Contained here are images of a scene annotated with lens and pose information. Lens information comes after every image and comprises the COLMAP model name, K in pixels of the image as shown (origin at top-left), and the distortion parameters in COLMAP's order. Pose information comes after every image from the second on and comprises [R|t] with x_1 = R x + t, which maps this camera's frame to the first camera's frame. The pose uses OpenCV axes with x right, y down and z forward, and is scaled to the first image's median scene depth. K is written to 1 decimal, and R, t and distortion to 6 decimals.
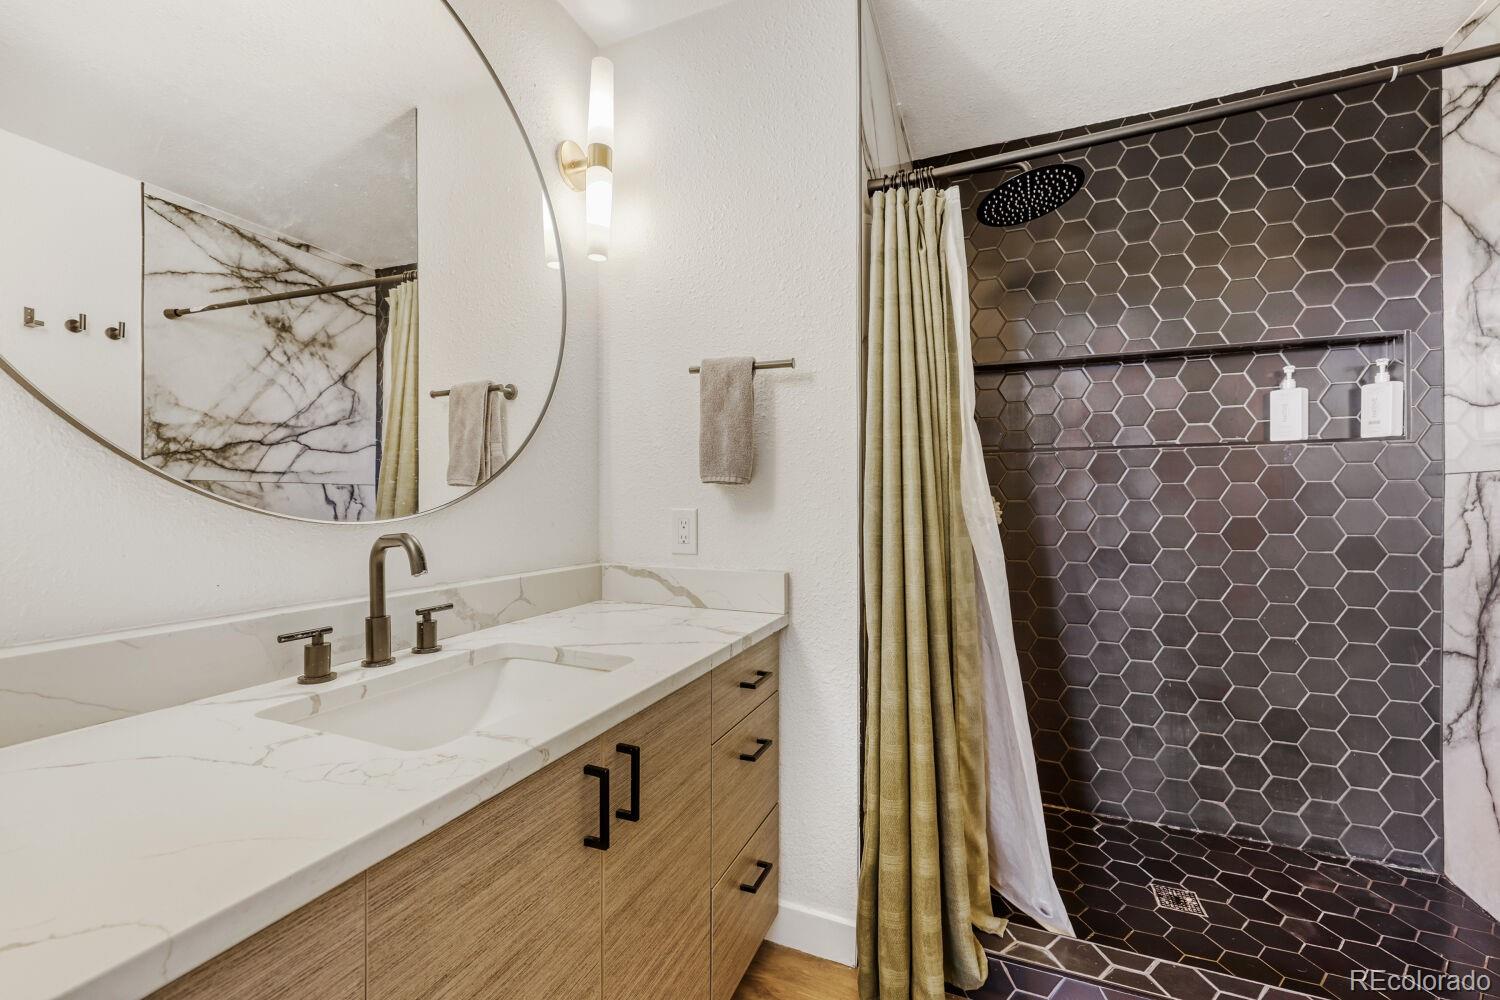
lens RADIAL K [[617.5, 0, 744.7], [0, 617.5, 499.8], [0, 0, 1]] dist [0.004592, 0.000761]
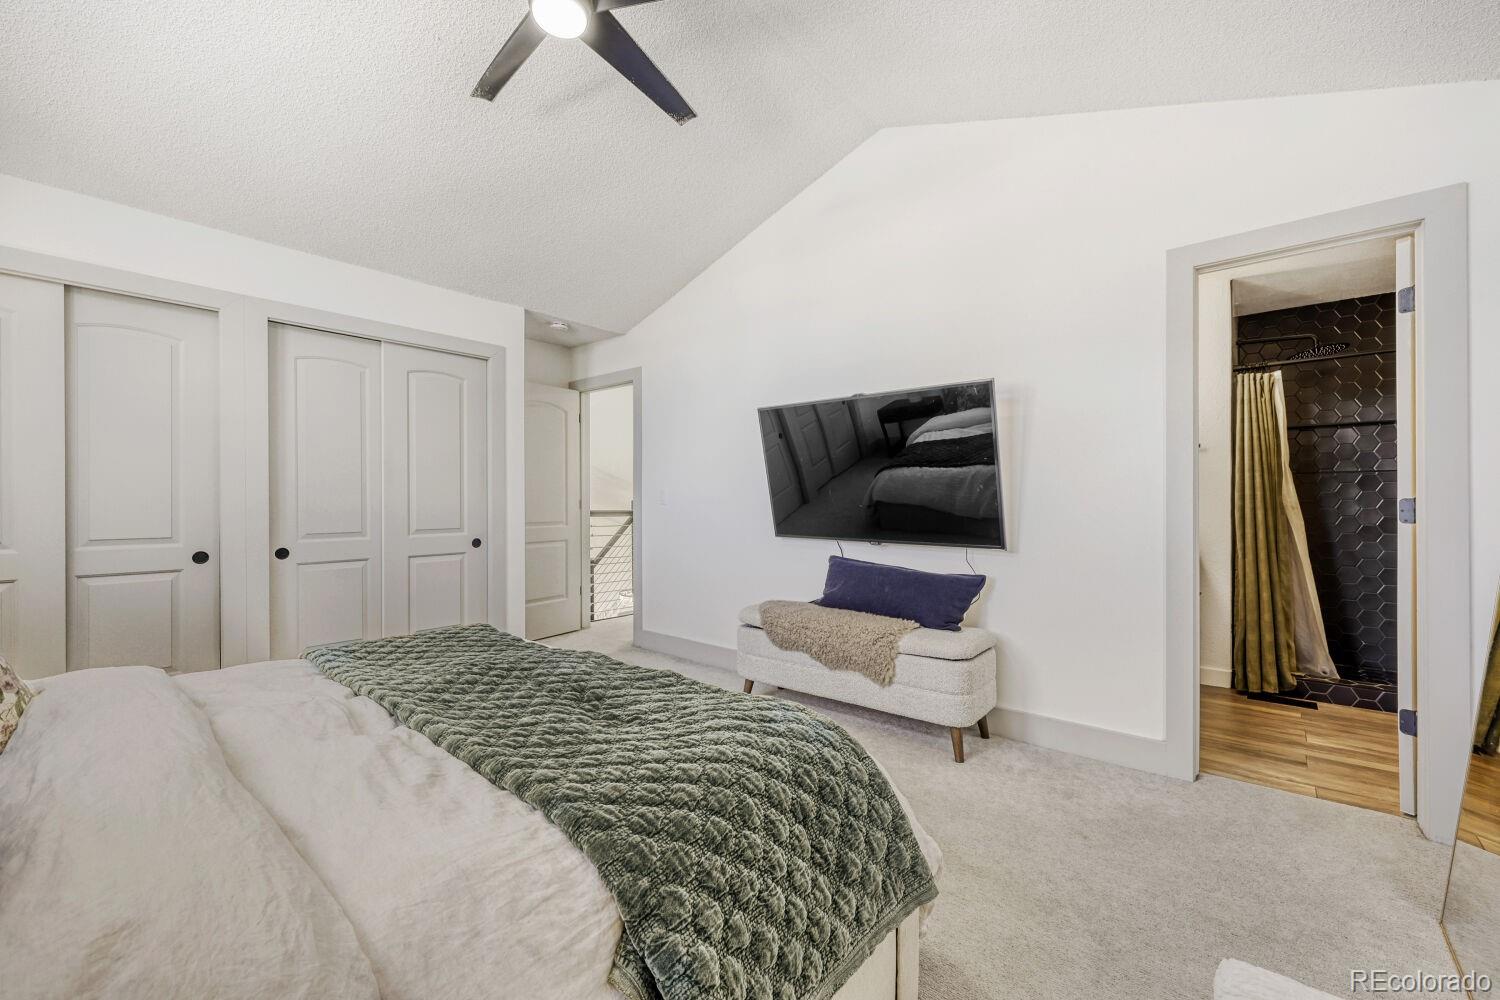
lens RADIAL K [[617.5, 0, 751.1], [0, 617.5, 505.9], [0, 0, 1]] dist [0.004592, 0.000761]
pose [[0.952764, -0.003258, -0.303695, -0.896514], [0.006158, 0.999944, 0.008591, -0.010349], [0.303650, -0.010055, 0.952731, -1.951903]]
